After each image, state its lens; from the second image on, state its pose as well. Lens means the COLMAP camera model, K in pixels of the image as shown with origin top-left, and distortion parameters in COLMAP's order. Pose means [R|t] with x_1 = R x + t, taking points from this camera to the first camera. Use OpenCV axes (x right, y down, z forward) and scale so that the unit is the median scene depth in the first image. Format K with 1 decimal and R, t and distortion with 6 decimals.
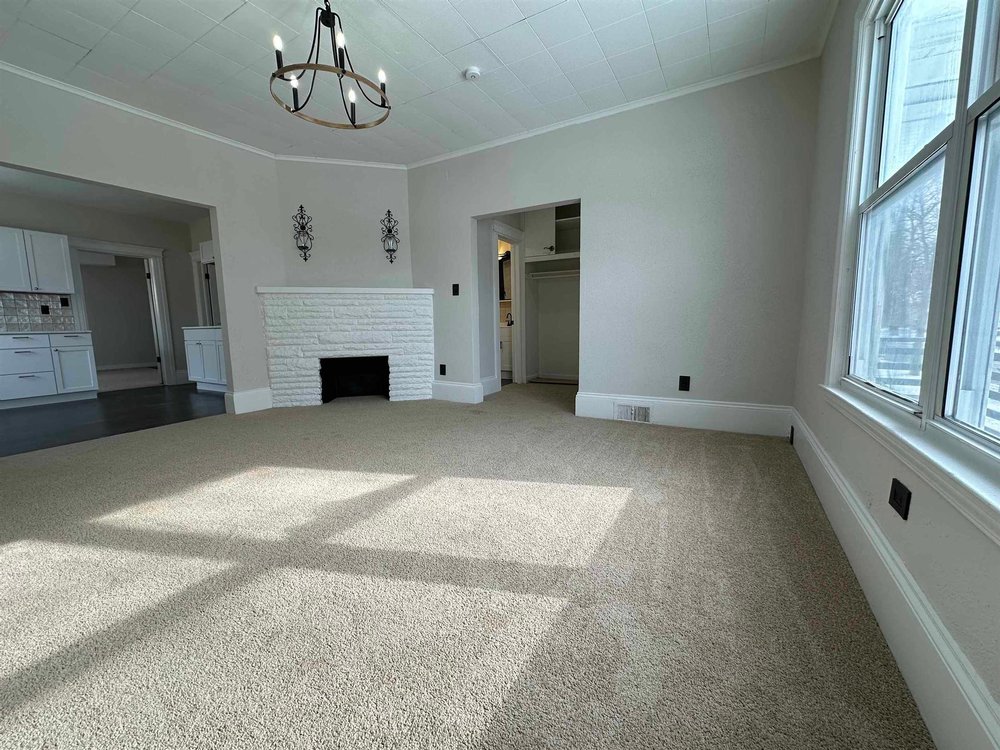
lens RADIAL K [[395.9, 0, 499.6], [0, 395.9, 373.8], [0, 0, 1]] dist [-0.002511, 0.000364]
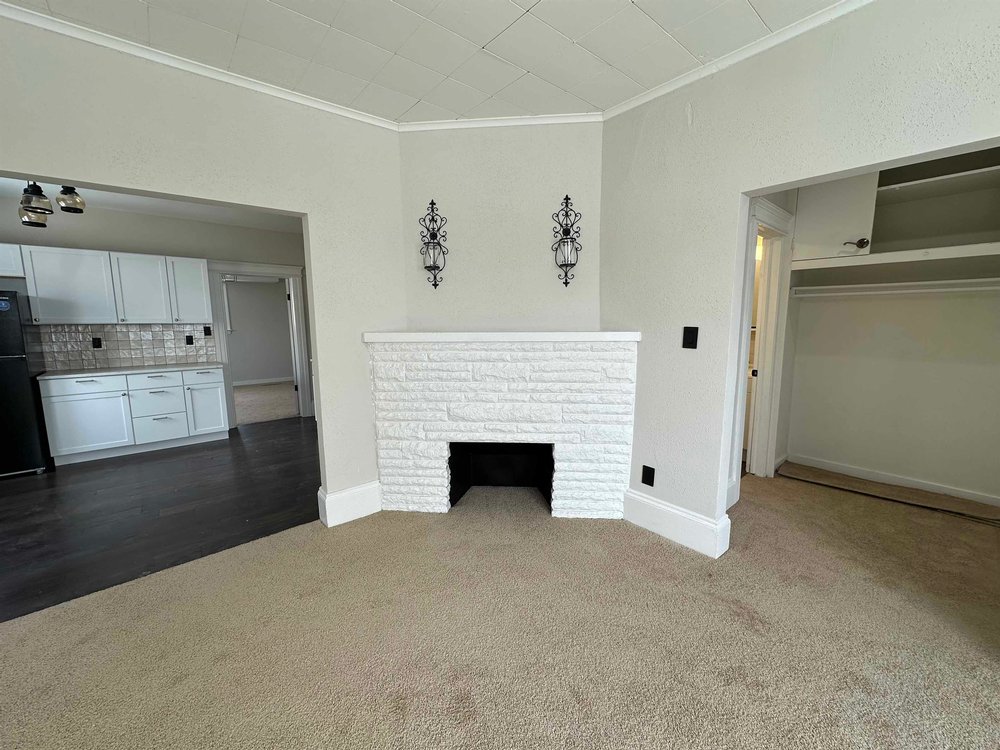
lens RADIAL K [[395.9, 0, 499.6], [0, 395.9, 373.8], [0, 0, 1]] dist [-0.002511, 0.000364]
pose [[0.942064, 0.052541, -0.331292, -0.166746], [-0.046333, 0.998571, 0.026615, -0.162505], [0.332217, -0.009723, 0.943153, 0.413950]]
